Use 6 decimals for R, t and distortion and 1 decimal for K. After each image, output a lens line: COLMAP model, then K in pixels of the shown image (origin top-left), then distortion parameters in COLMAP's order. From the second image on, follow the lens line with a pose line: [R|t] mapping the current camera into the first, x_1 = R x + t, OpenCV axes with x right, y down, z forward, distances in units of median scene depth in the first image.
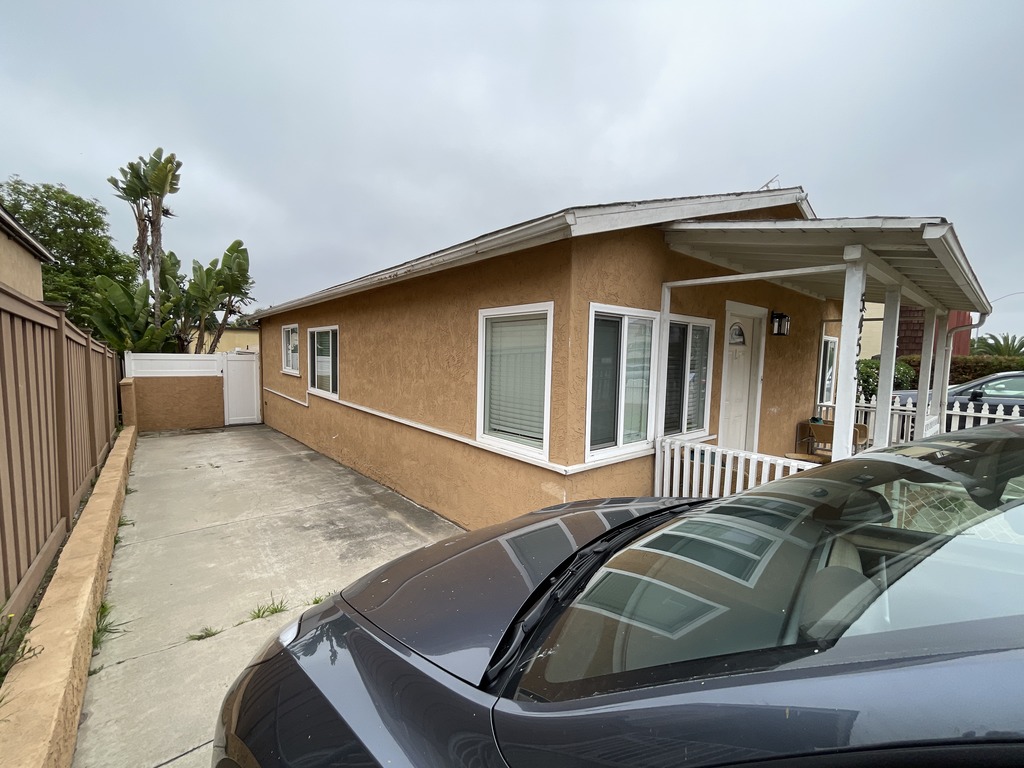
lens RADIAL K [[418.4, 0, 508.8], [0, 418.4, 384.4], [0, 0, 1]] dist [0.000813, 0.000135]
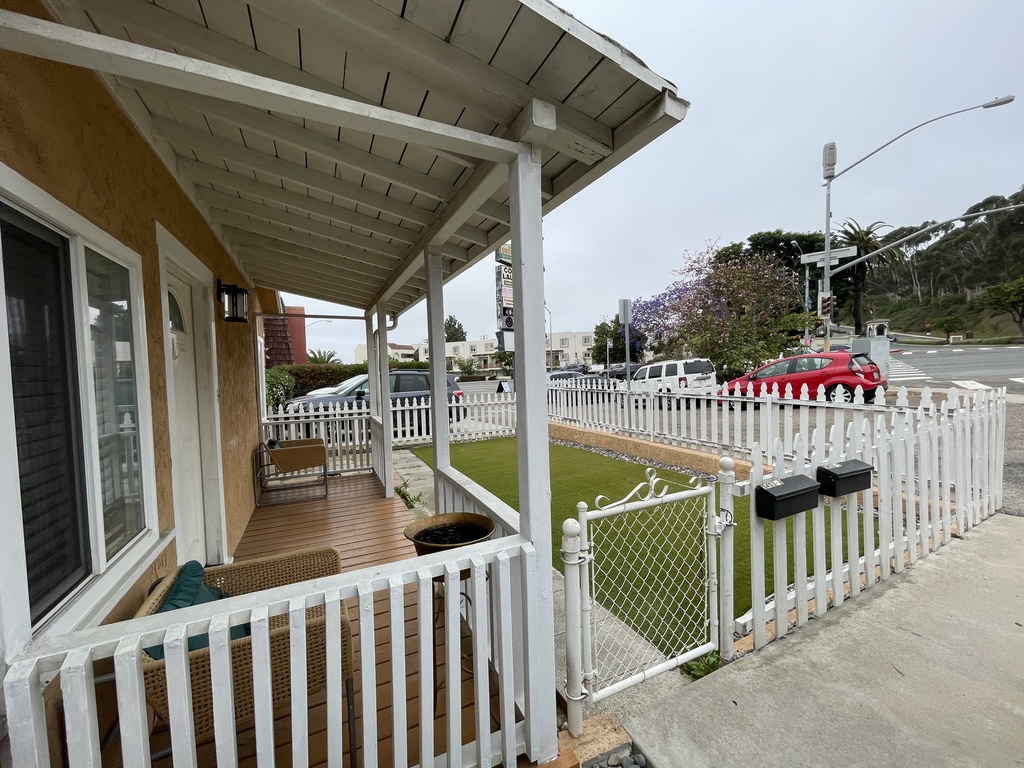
lens RADIAL K [[418.4, 0, 510.4], [0, 418.4, 381.3], [0, 0, 1]] dist [0.000813, 0.000135]
pose [[0.247294, -0.061904, 0.966961, 0.150818], [0.108123, 0.993487, 0.035951, -0.007196], [-0.962889, 0.095660, 0.252377, 0.469844]]
